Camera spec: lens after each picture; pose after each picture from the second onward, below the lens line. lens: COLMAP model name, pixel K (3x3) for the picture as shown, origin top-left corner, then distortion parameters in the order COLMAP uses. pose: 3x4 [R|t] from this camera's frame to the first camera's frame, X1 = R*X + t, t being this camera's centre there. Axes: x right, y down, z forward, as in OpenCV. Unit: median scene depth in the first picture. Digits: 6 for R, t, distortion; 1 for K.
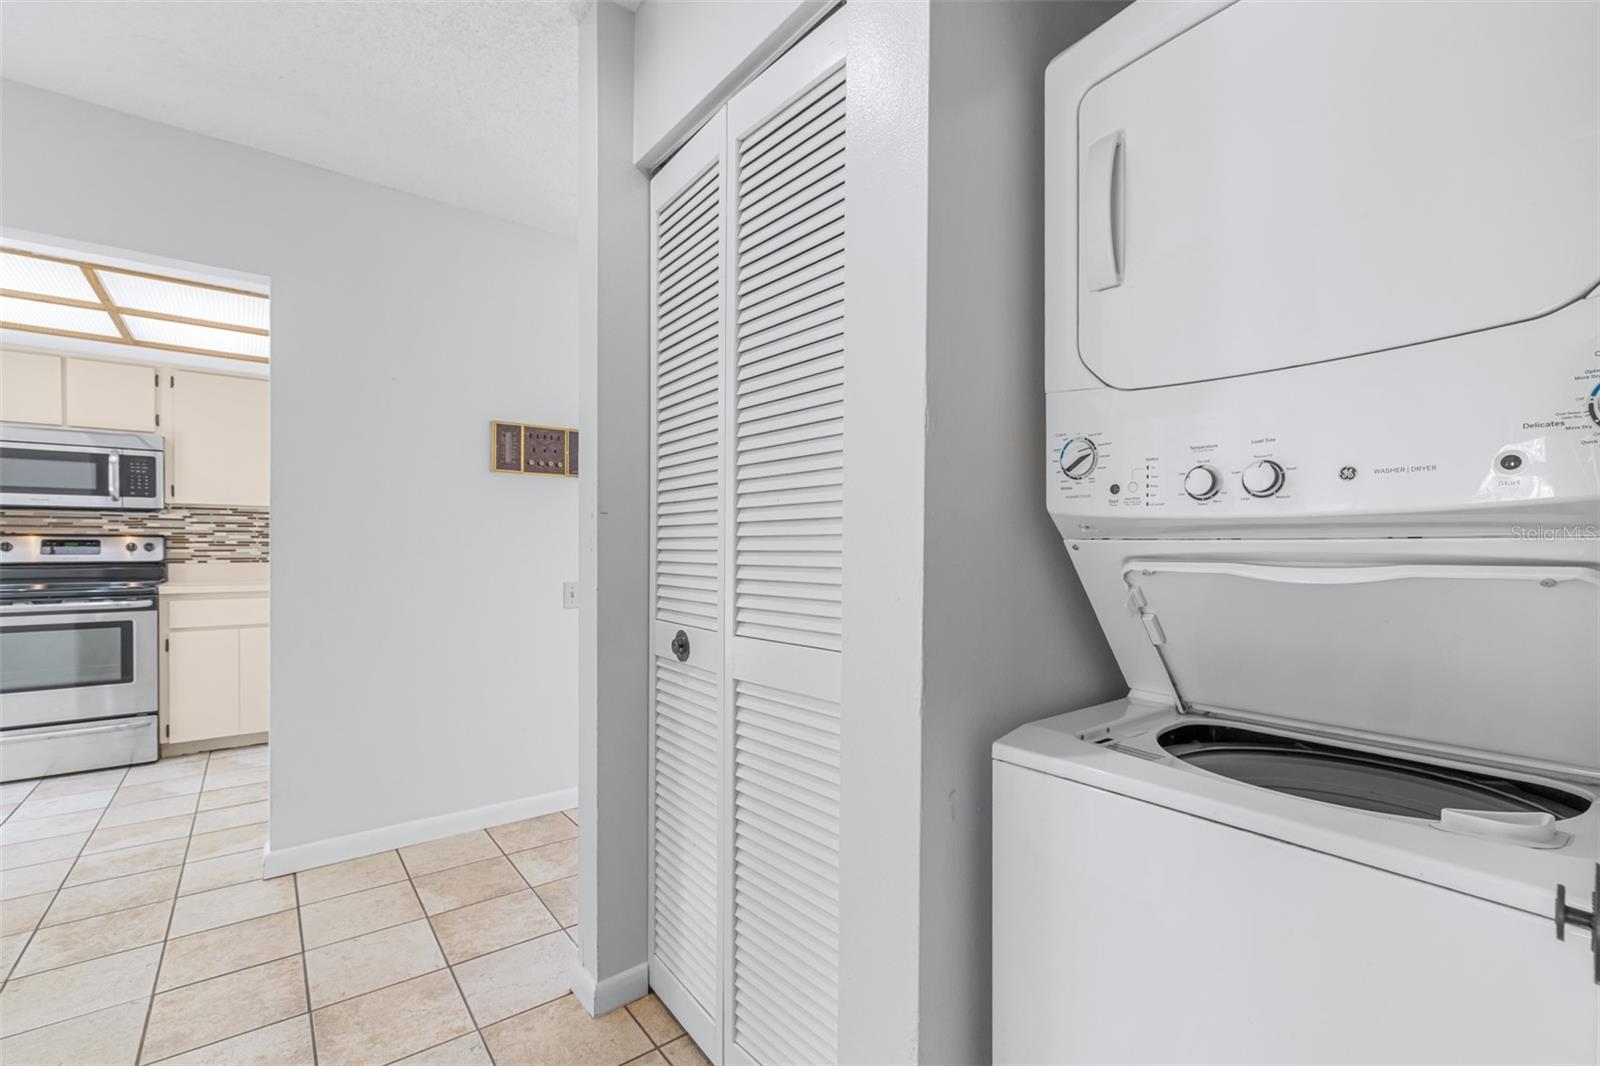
lens RADIAL K [[702.4, 0, 800.9], [0, 702.4, 551.2], [0, 0, 1]] dist [-0.001067, -0.000788]
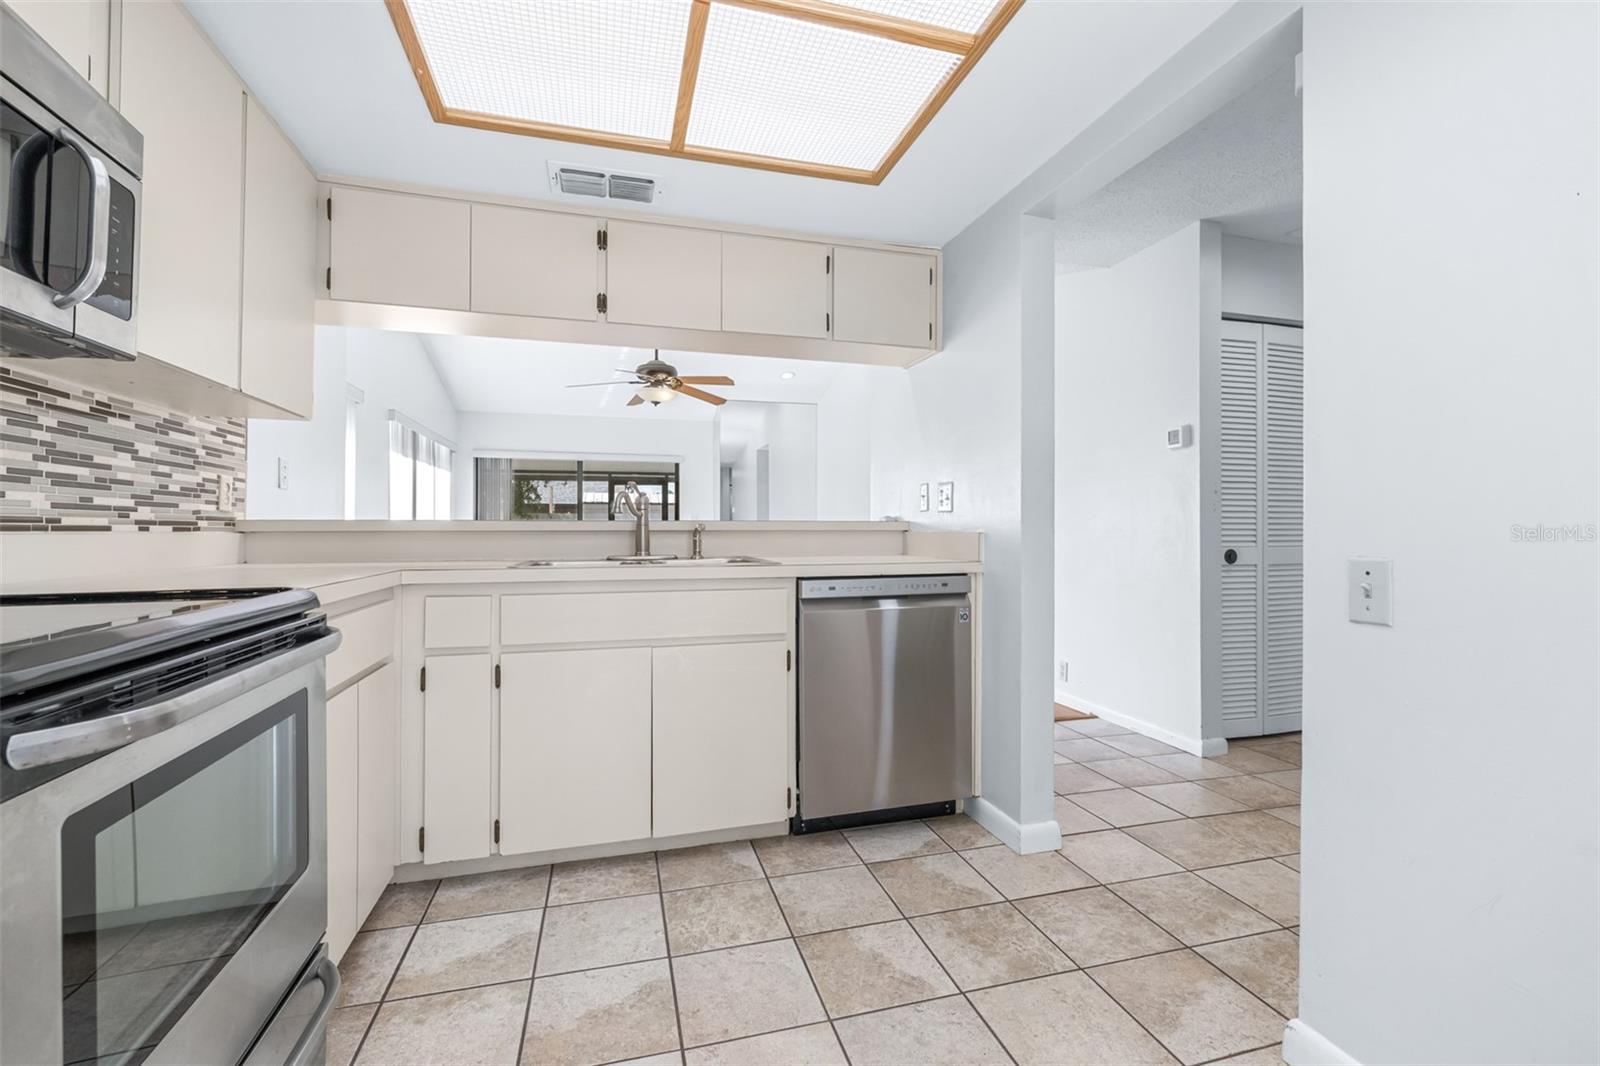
lens RADIAL K [[693.0, 0, 802.6], [0, 693.0, 523.6], [0, 0, 1]] dist [0.001200, 0.000366]
pose [[0.377886, 0.005605, 0.925835, -1.068950], [0.005953, 0.999946, -0.008484, 0.019662], [-0.925833, 0.008718, 0.377833, 0.582001]]
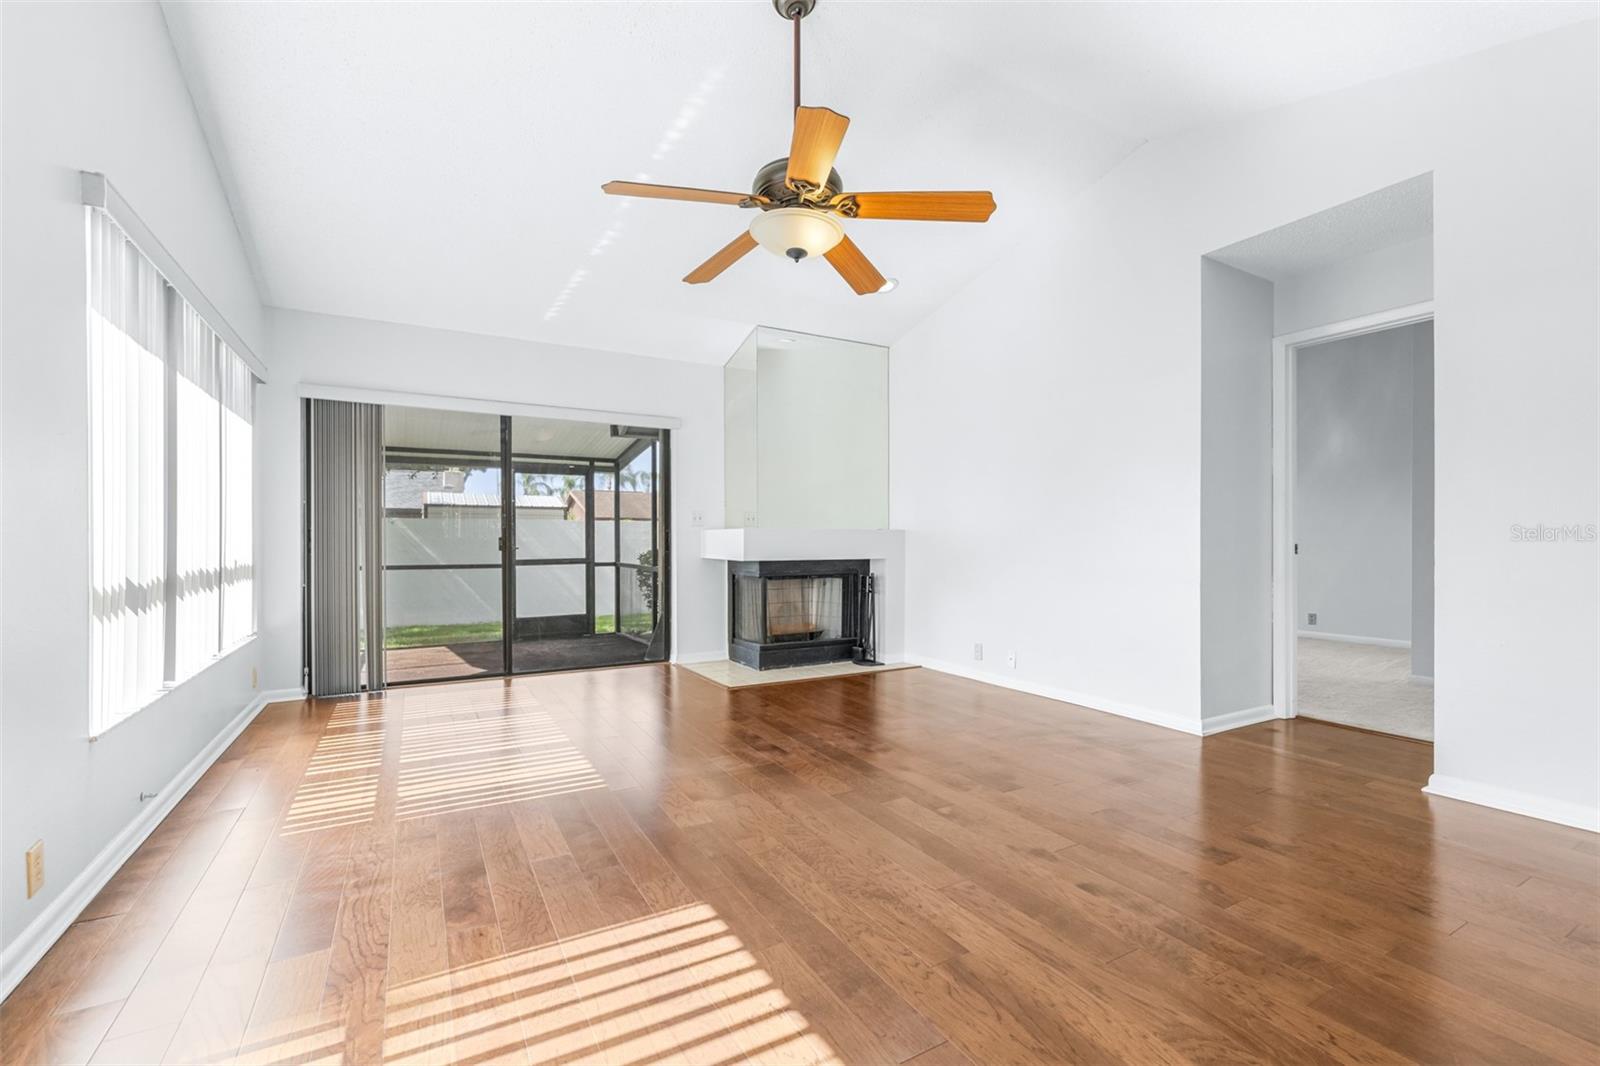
lens RADIAL K [[684.3, 0, 795.2], [0, 684.3, 561.3], [0, 0, 1]] dist [-0.000507, -0.000206]
pose [[0.152958, -0.029908, 0.987780, -0.463643], [0.006370, 0.999551, 0.029278, 0.026867], [-0.988212, 0.001814, 0.153080, 1.351827]]
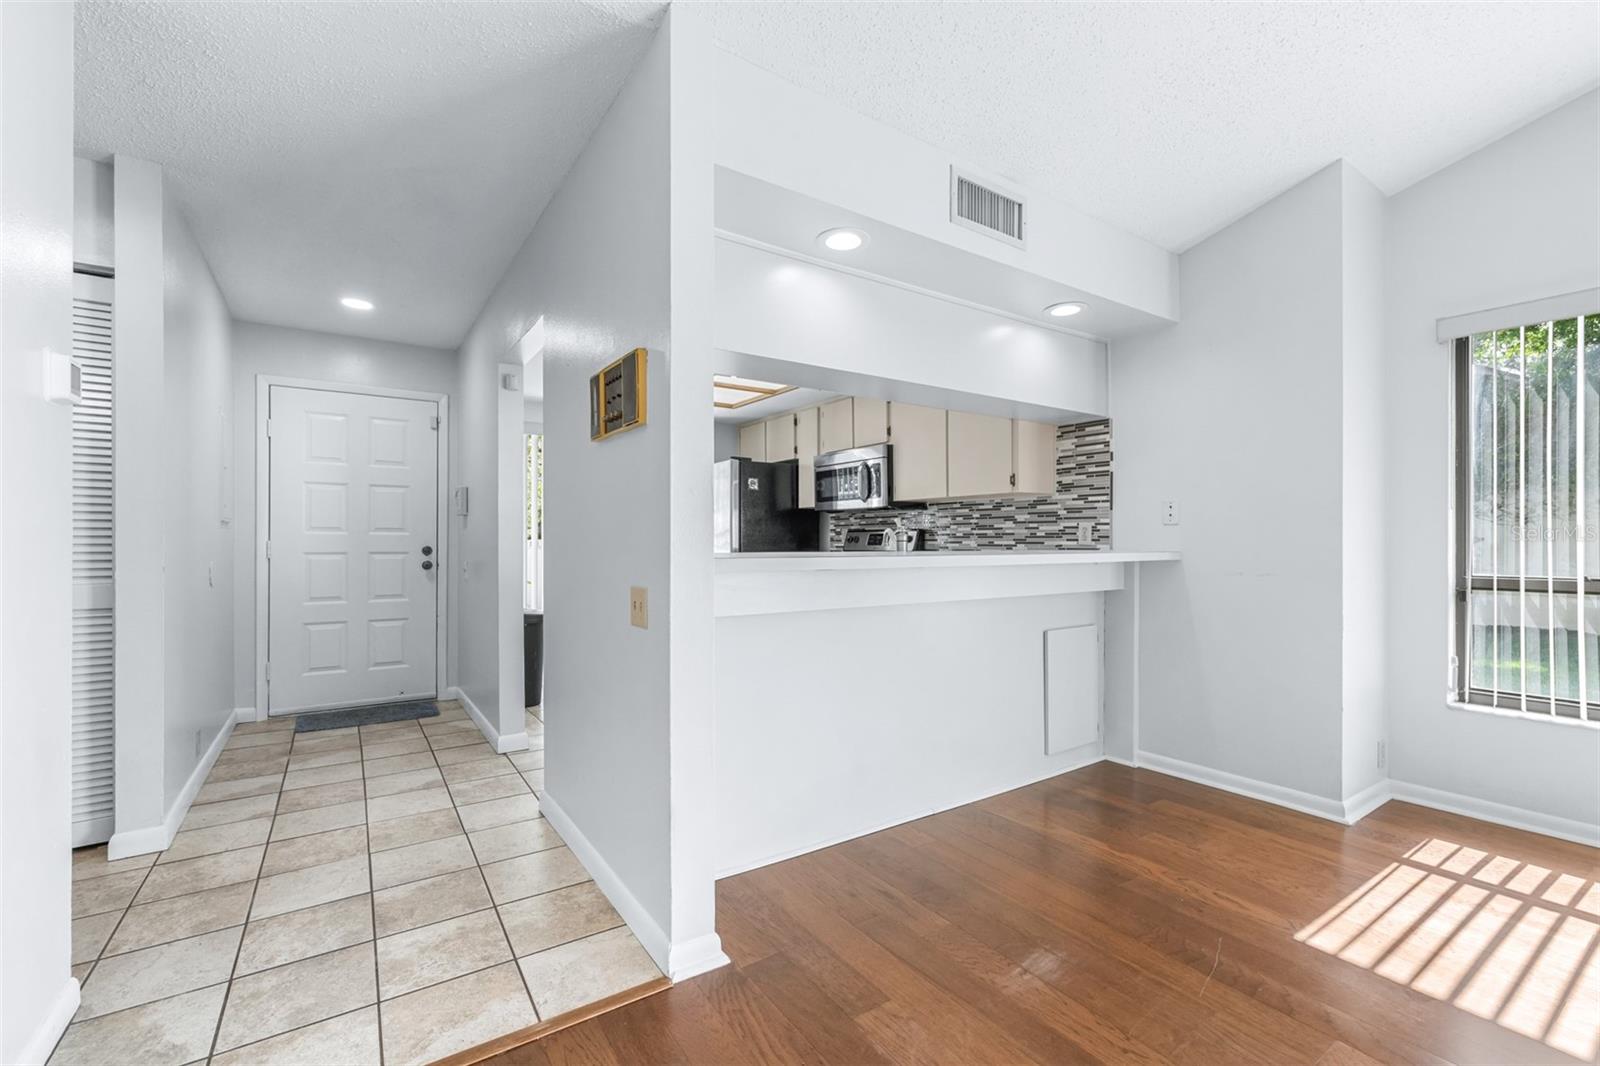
lens RADIAL K [[680.4, 0, 800.6], [0, 680.4, 541.5], [0, 0, 1]] dist [-0.001443, 0.000076]
pose [[-0.073929, -0.003216, -0.997258, 0.229407], [-0.006470, 0.999975, -0.002745, 0.002274], [0.997242, 0.006250, -0.073948, 0.926212]]
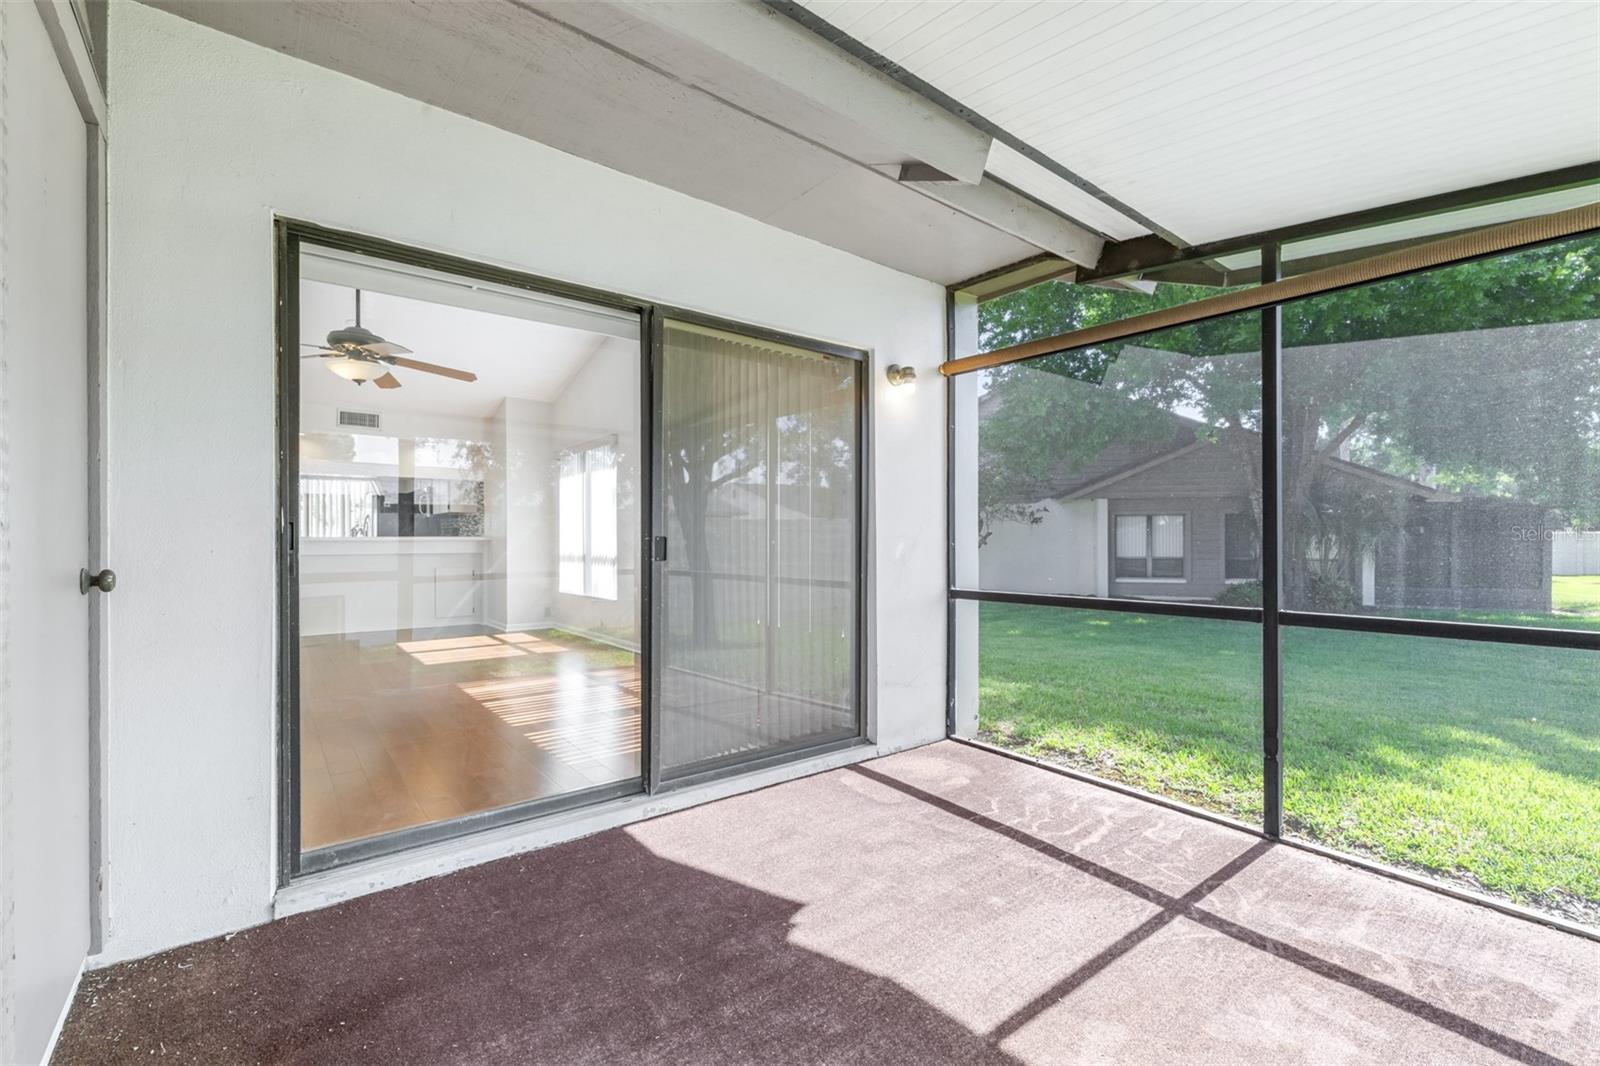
lens RADIAL K [[691.7, 0, 801.8], [0, 691.7, 543.1], [0, 0, 1]] dist [-0.000060, 0.000009]
pose [[-0.009691, -0.005014, -0.999940, 1.483218], [-0.006198, 0.999969, -0.004954, 0.034256], [0.999934, 0.006150, -0.009722, 2.291480]]
